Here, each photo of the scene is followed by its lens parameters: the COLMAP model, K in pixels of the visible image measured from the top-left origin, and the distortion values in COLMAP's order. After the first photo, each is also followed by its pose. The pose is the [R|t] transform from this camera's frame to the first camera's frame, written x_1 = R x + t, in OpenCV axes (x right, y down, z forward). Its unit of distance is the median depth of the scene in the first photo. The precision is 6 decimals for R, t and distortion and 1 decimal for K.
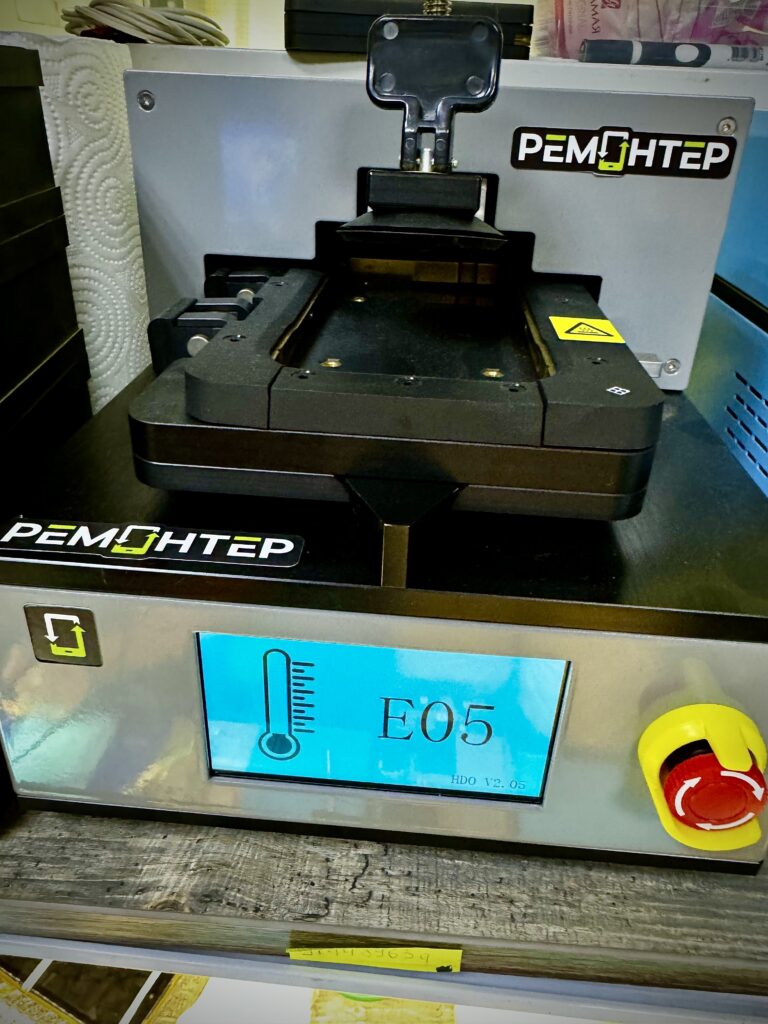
lens RADIAL K [[737.0, 0, 384.0], [0, 737.0, 512.0], [0, 0, 1]] dist [0.004800, 0.003927]
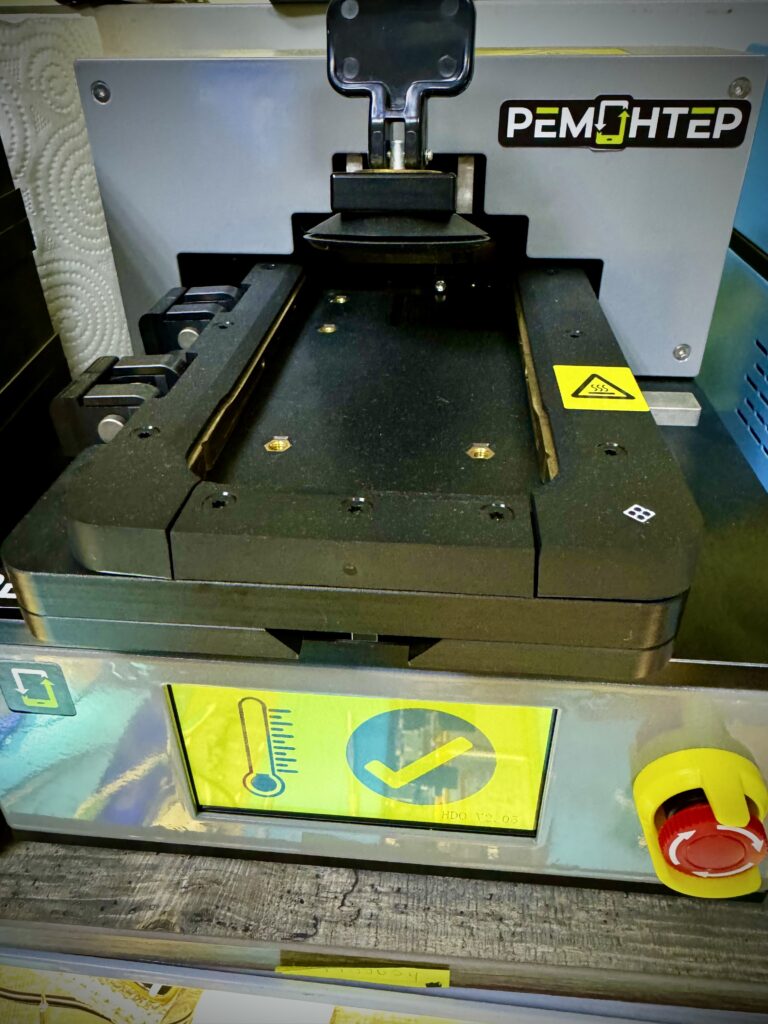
lens RADIAL K [[737.0, 0, 384.0], [0, 737.0, 512.0], [0, 0, 1]] dist [0.004800, 0.003927]
pose [[0.998405, -0.020184, -0.052730, 0.077632], [0.024675, 0.995993, 0.085963, -0.108720], [0.050784, -0.087127, 0.994902, 0.046315]]
